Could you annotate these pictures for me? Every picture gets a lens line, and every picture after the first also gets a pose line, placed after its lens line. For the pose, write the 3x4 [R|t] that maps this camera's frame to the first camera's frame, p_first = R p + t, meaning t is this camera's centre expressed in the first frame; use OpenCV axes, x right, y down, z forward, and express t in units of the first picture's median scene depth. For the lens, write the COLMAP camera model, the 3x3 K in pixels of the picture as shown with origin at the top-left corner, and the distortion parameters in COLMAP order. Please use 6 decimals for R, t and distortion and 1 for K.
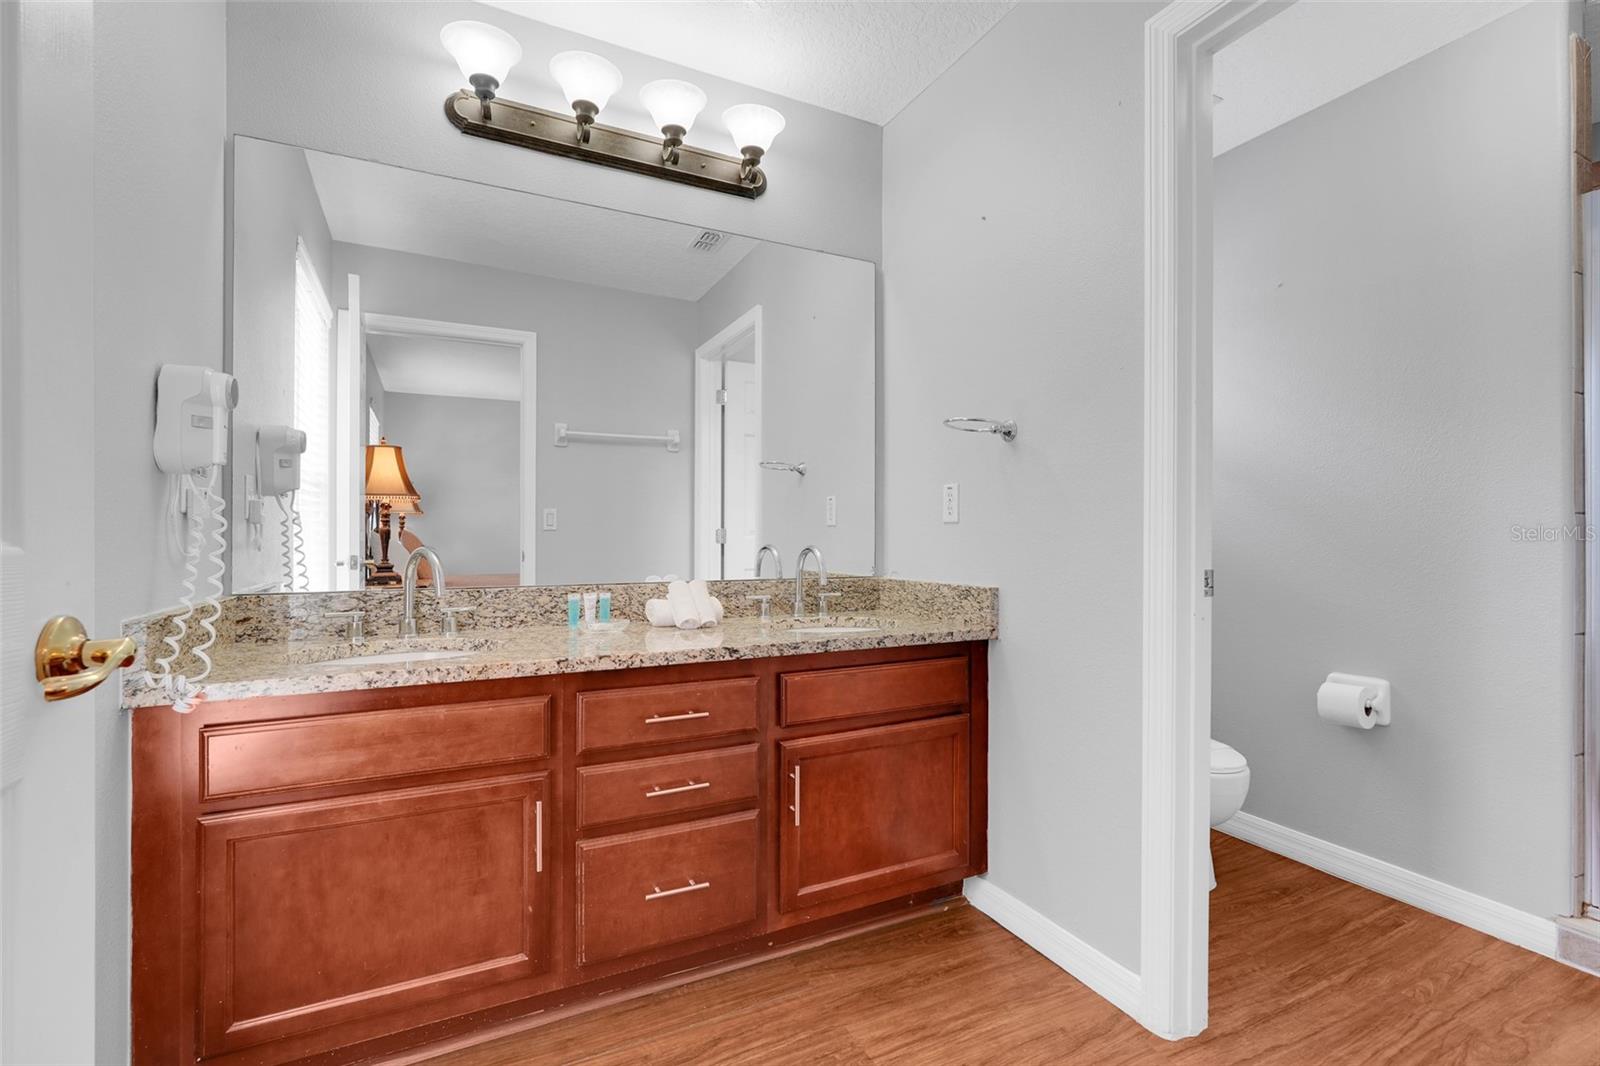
lens RADIAL K [[716.4, 0, 803.4], [0, 716.4, 539.9], [0, 0, 1]] dist [-0.001372, 0.002990]
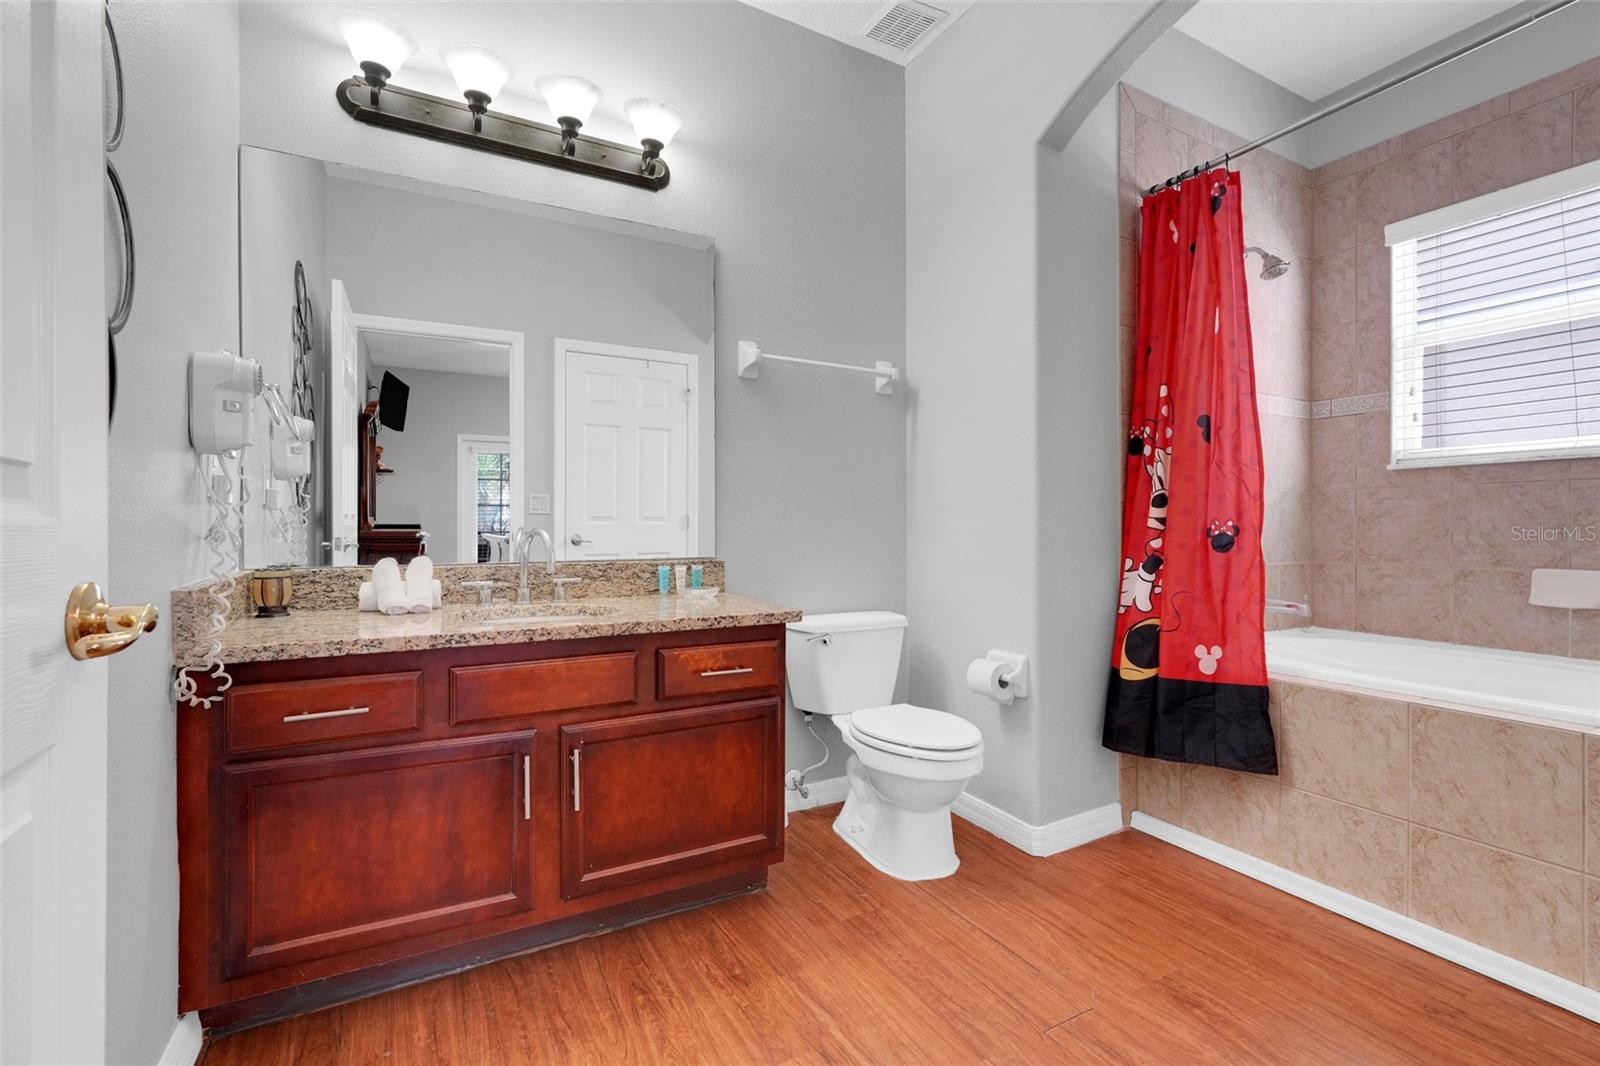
lens RADIAL K [[643.1, 0, 800.6], [0, 643.1, 528.3], [0, 0, 1]] dist [-0.014763, 0.000005]
pose [[0.999780, 0.008663, 0.019104, 0.139485], [-0.008900, 0.999884, 0.012351, 0.000122], [-0.018995, -0.012518, 0.999741, 0.069220]]
